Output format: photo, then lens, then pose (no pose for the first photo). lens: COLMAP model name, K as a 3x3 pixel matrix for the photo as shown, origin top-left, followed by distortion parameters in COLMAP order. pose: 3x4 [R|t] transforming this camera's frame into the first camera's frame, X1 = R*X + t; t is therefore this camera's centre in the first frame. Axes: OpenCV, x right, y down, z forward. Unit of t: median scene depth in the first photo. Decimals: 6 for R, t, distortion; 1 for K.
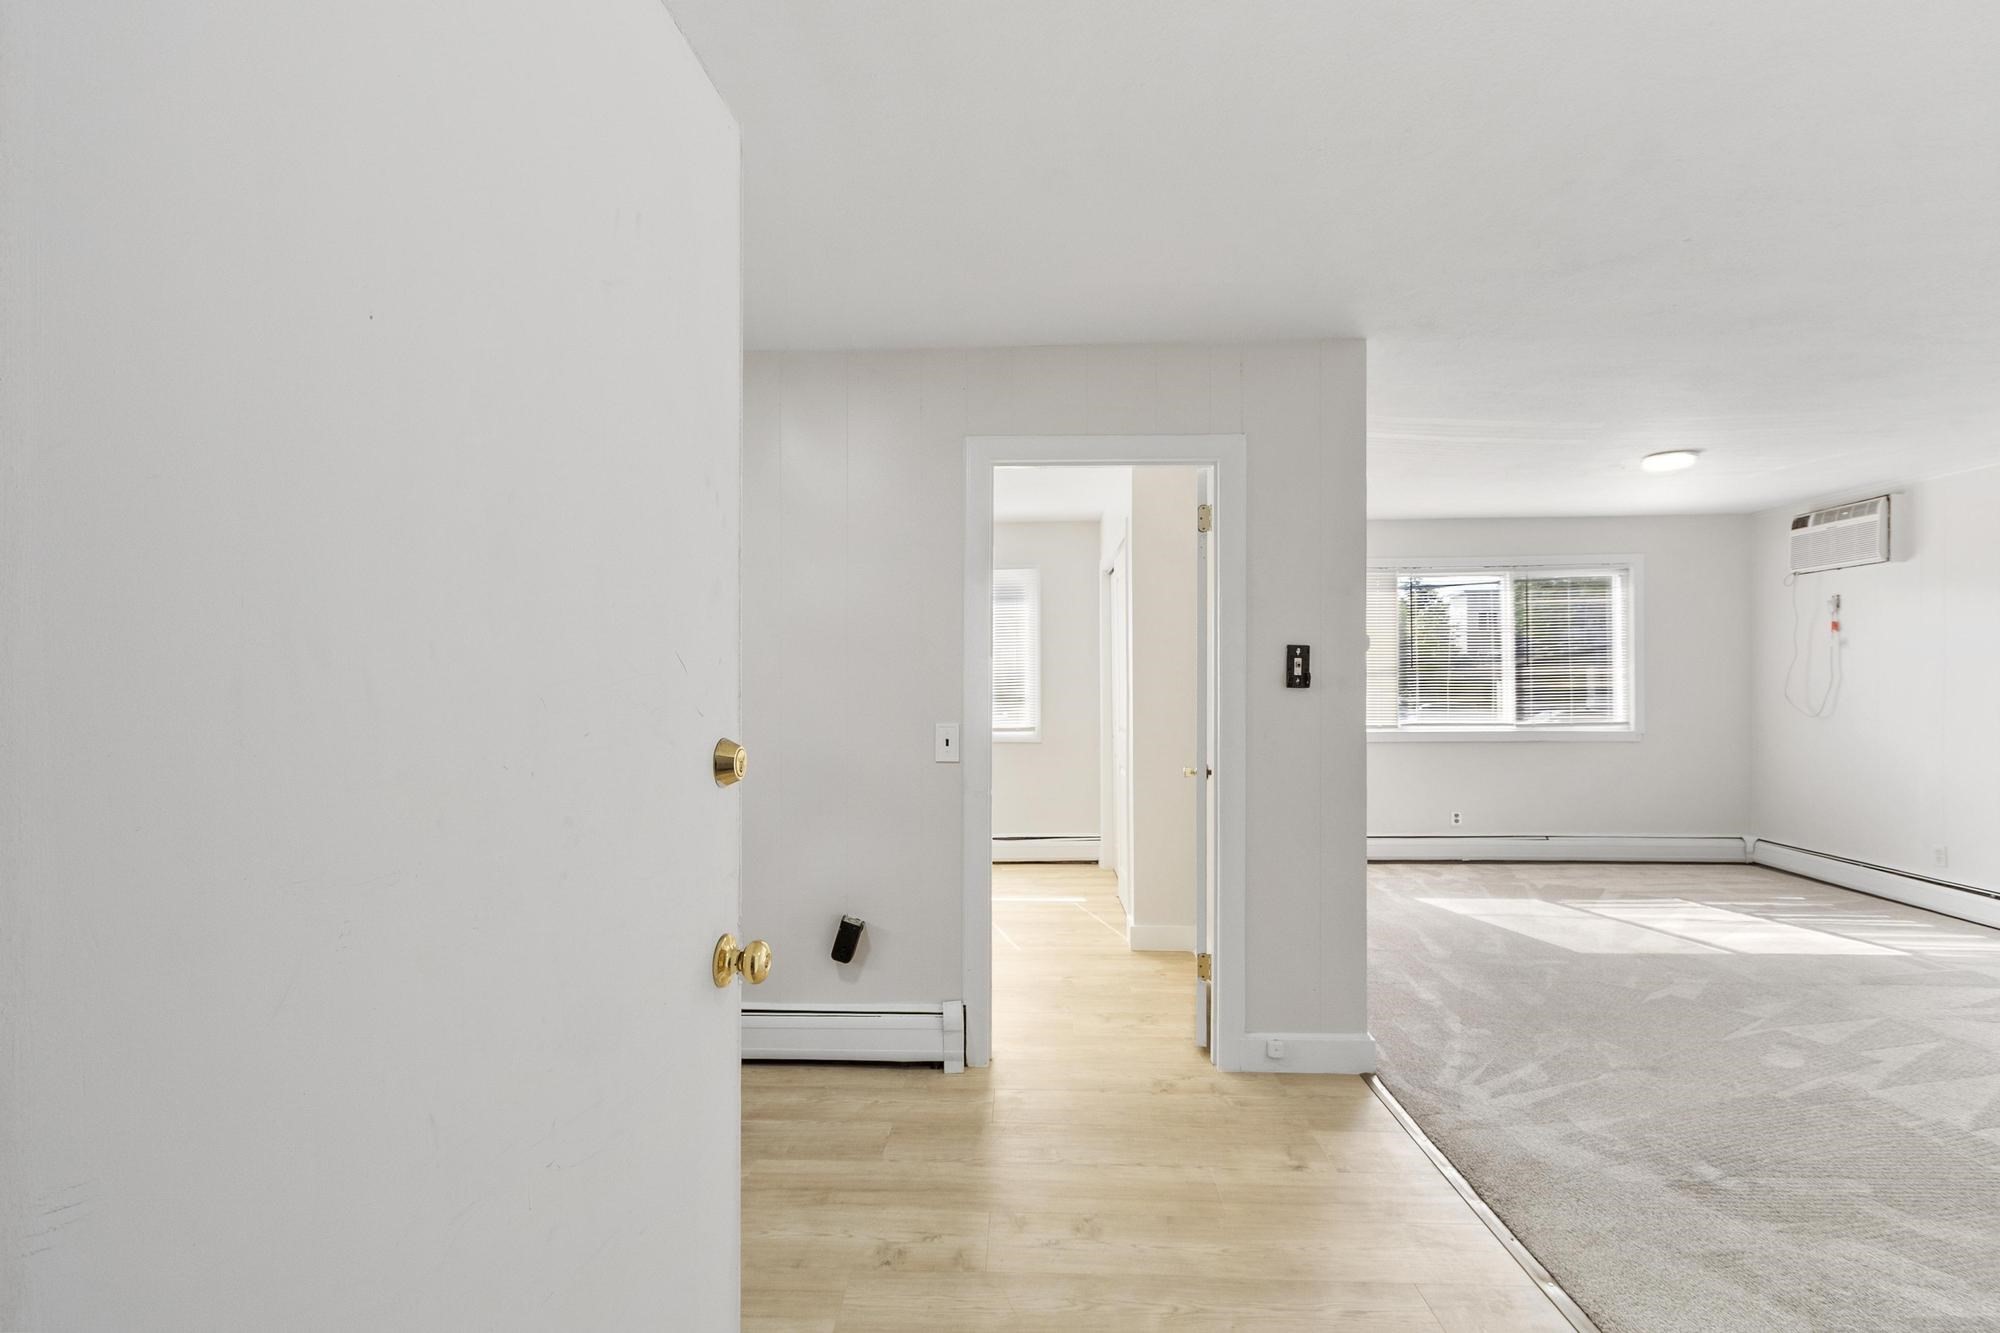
lens RADIAL K [[881.6, 0, 1007.3], [0, 881.6, 677.1], [0, 0, 1]] dist [0.007937, -0.001772]
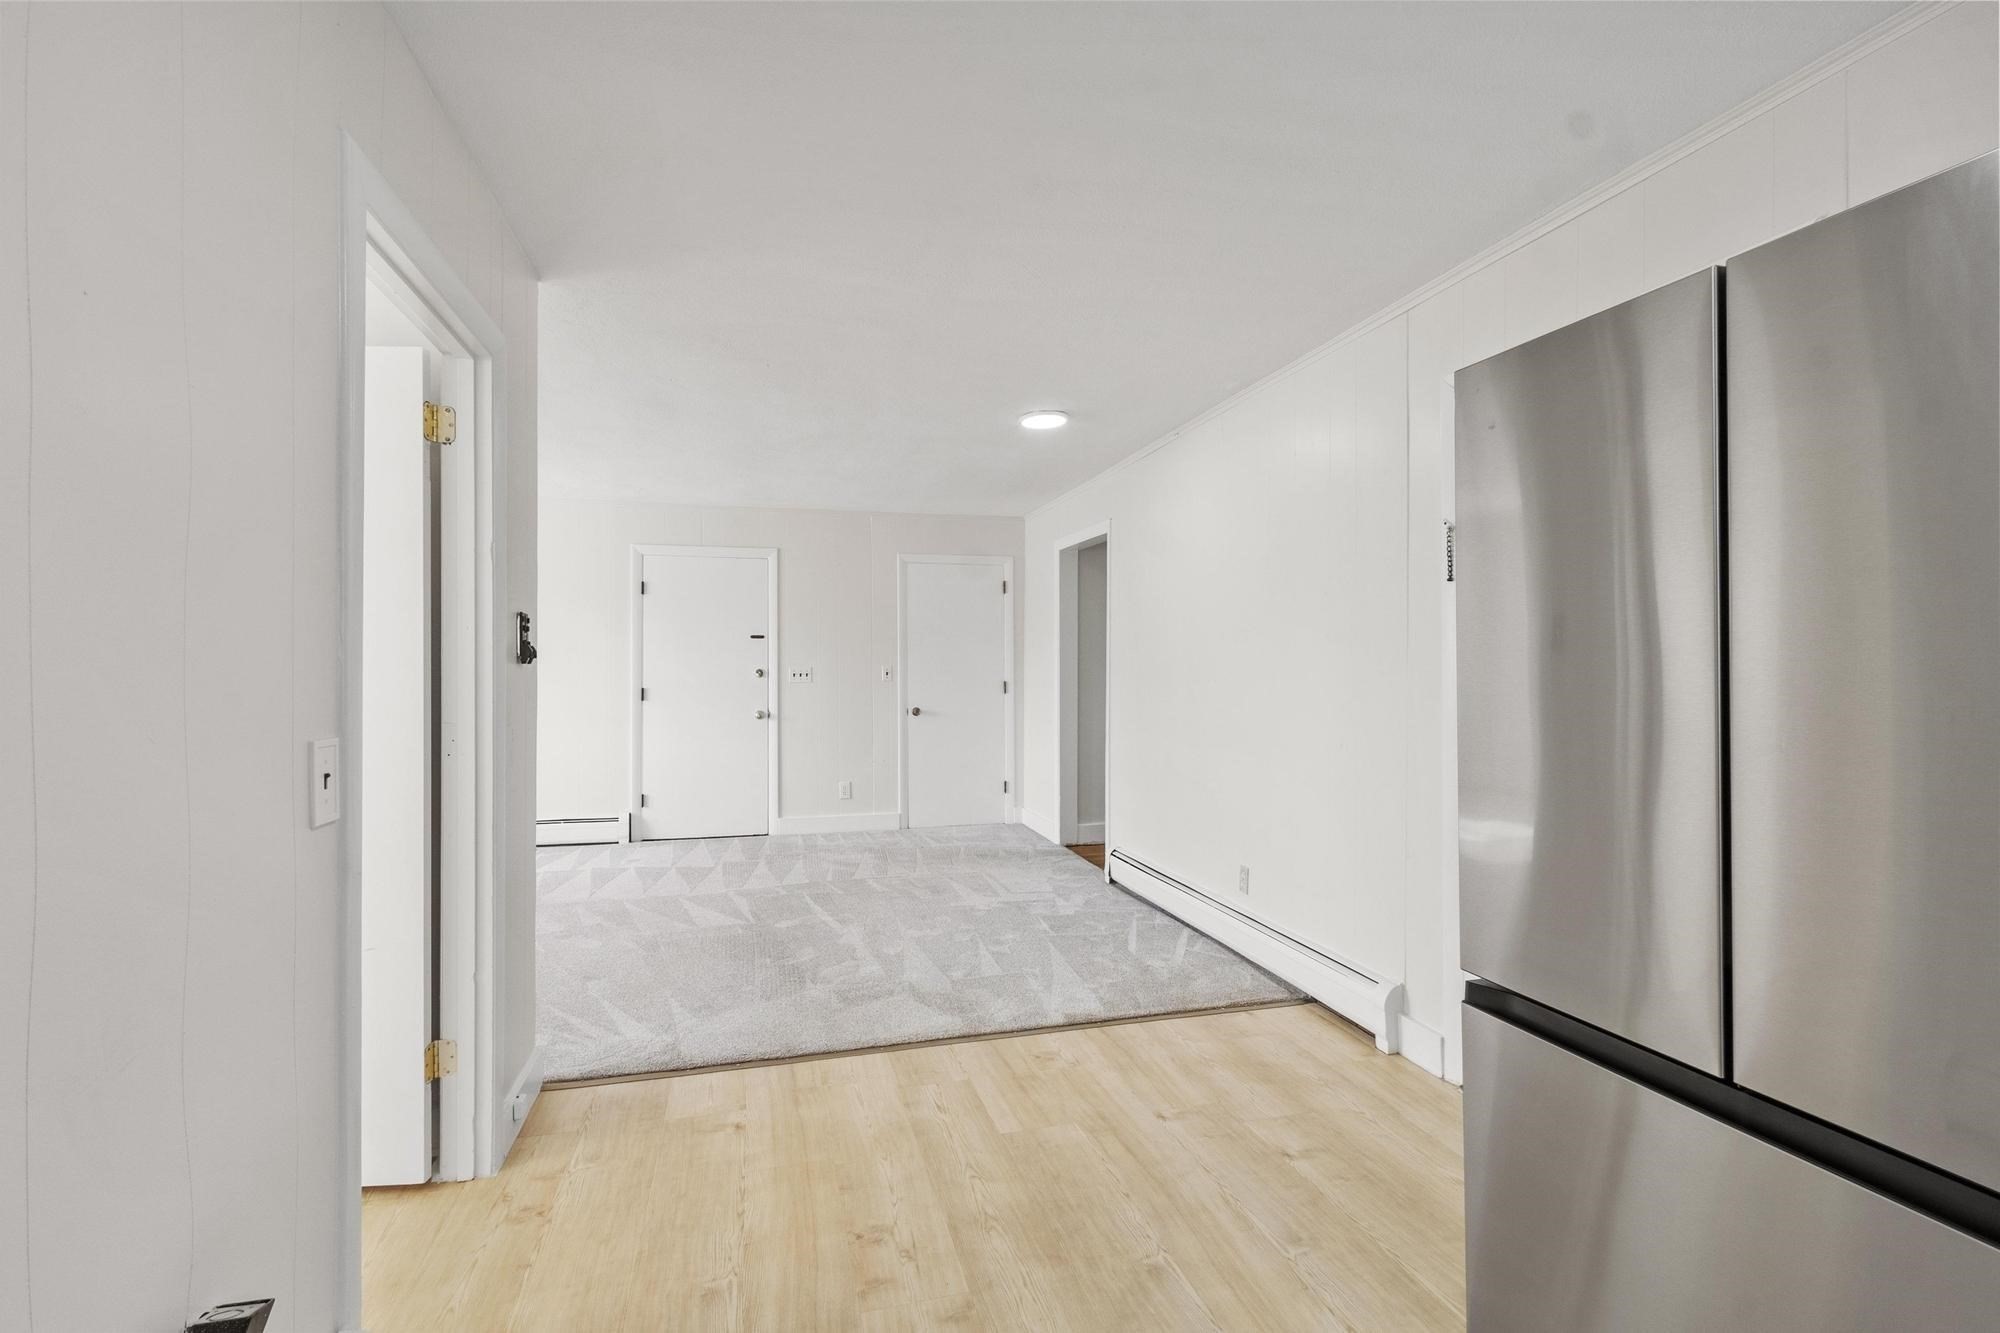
lens RADIAL K [[881.6, 0, 997.8], [0, 881.6, 678.7], [0, 0, 1]] dist [0.007937, -0.001772]
pose [[-0.296666, -0.003844, 0.954974, -0.335766], [-0.007765, 0.999969, 0.001613, 0.014962], [-0.954950, -0.006936, -0.296686, 0.466511]]
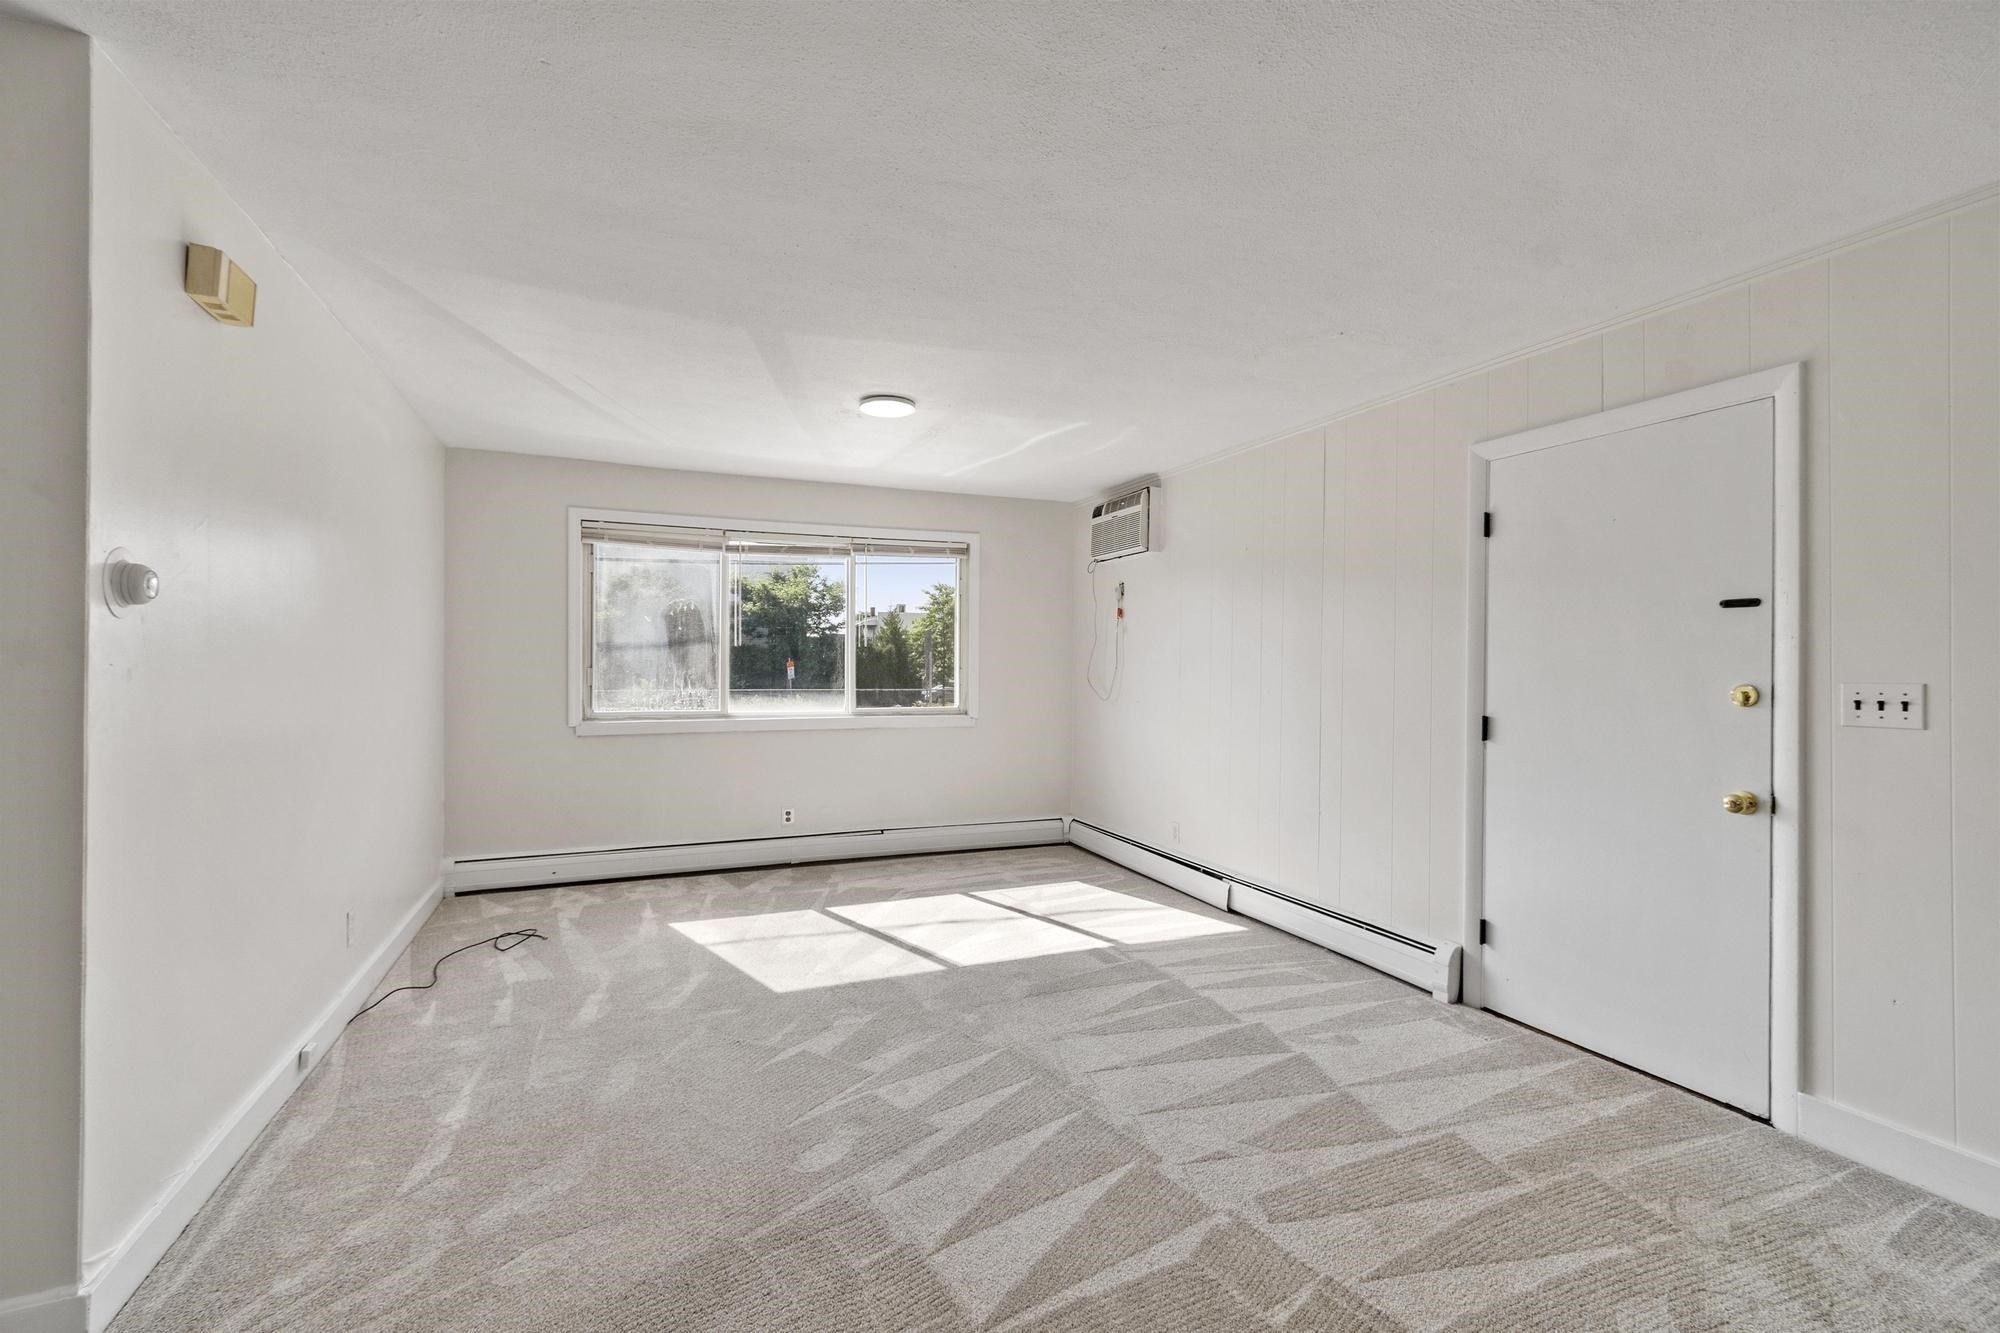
lens RADIAL K [[881.6, 0, 980.3], [0, 881.6, 660.3], [0, 0, 1]] dist [0.007937, -0.001772]
pose [[0.909569, 0.013421, 0.415336, 0.388045], [-0.016044, 0.999867, 0.002826, -0.002792], [-0.415243, -0.009234, 0.909664, 0.140637]]
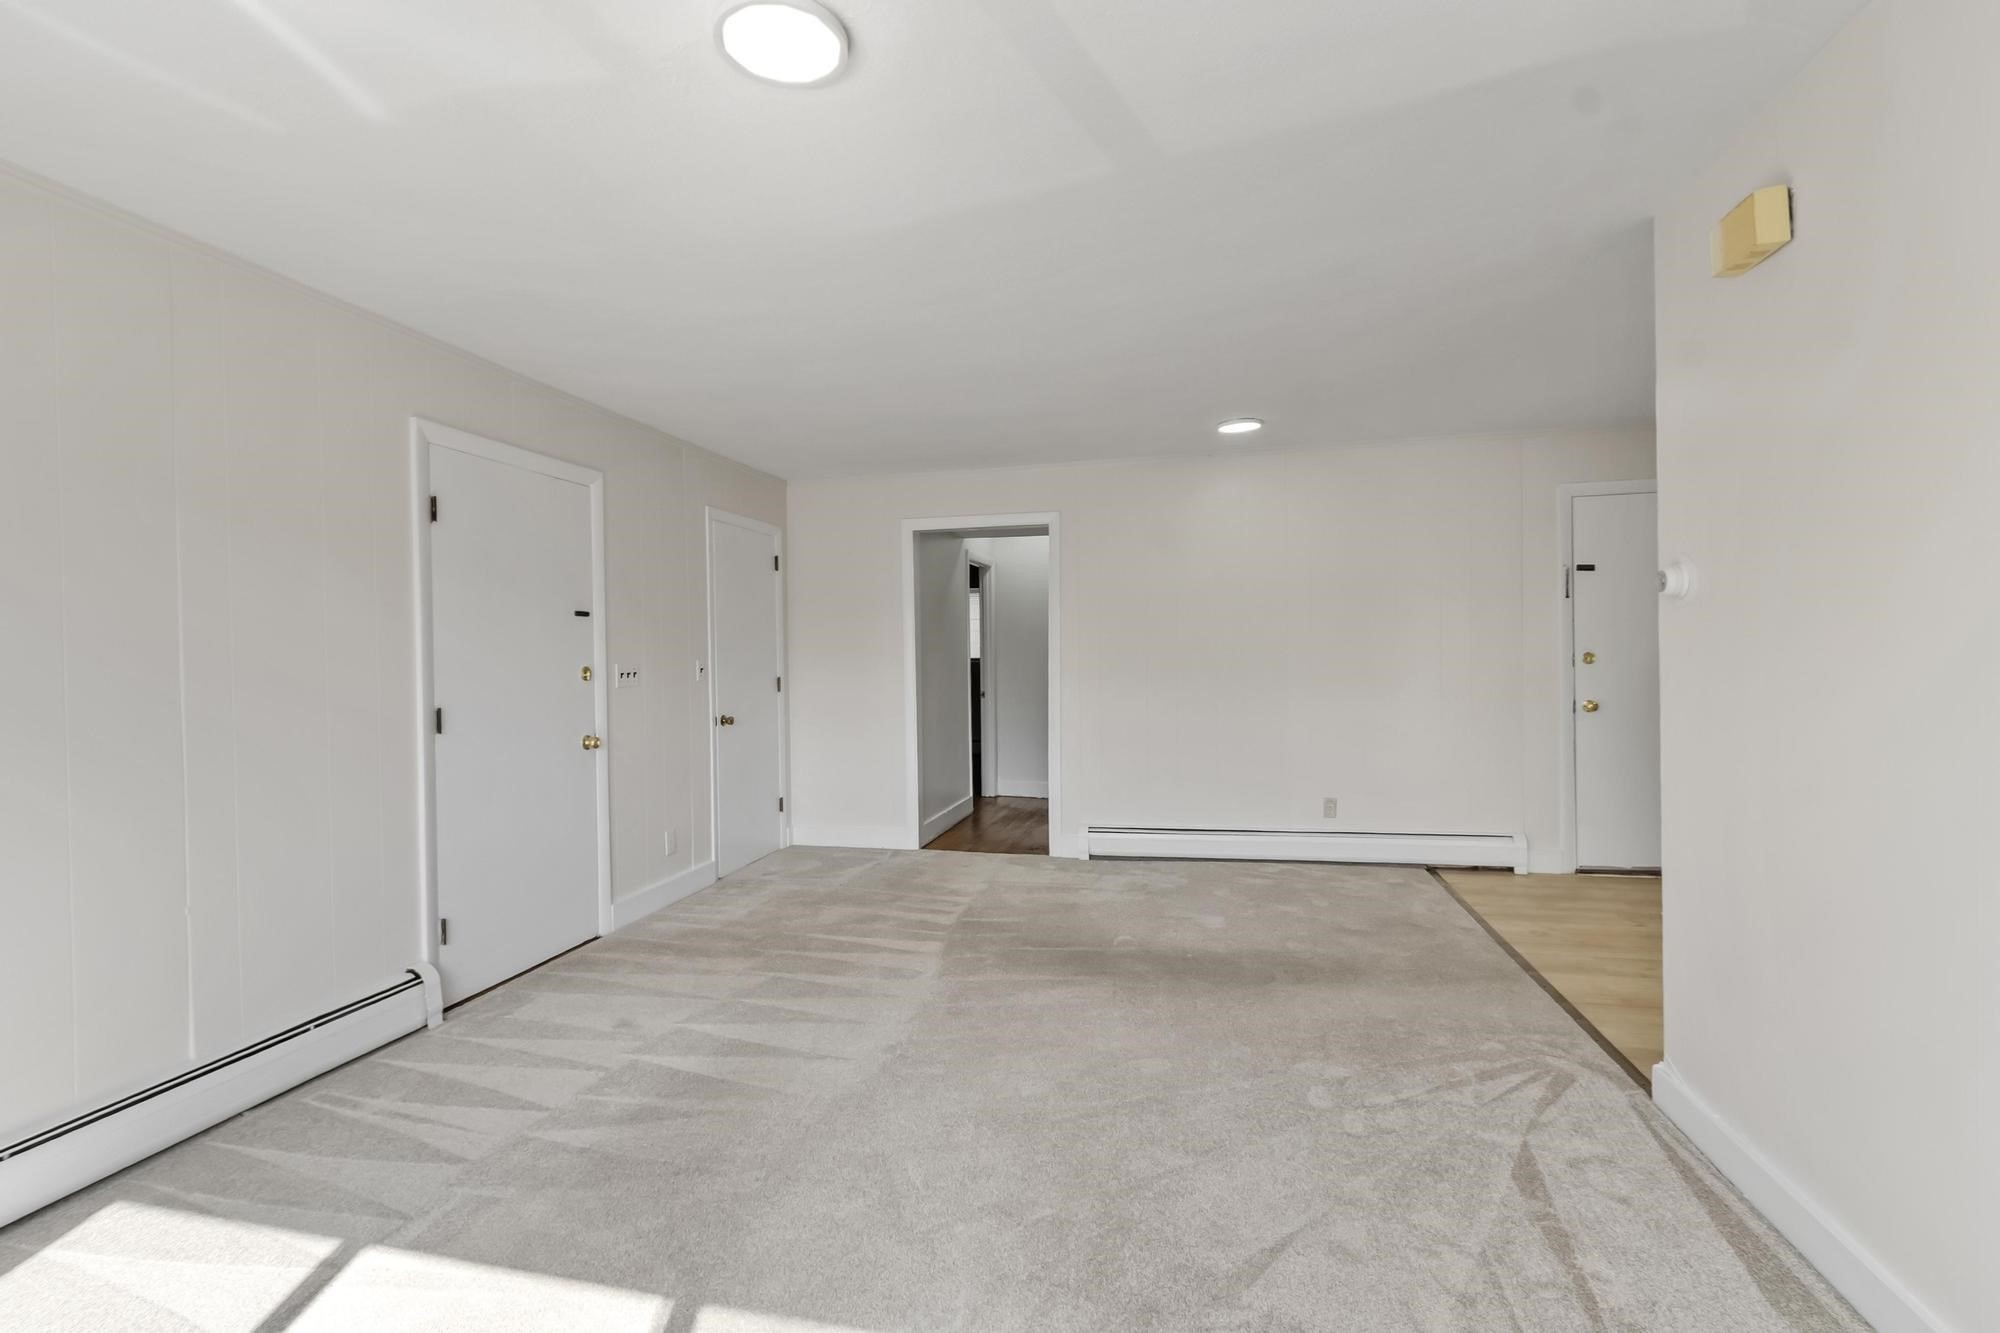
lens RADIAL K [[881.6, 0, 986.4], [0, 881.6, 664.0], [0, 0, 1]] dist [0.007937, -0.001772]
pose [[-0.980294, 0.017919, 0.196728, 0.490460], [0.018602, 0.999826, 0.001629, 0.008714], [-0.196665, 0.005256, -0.980457, 1.110363]]
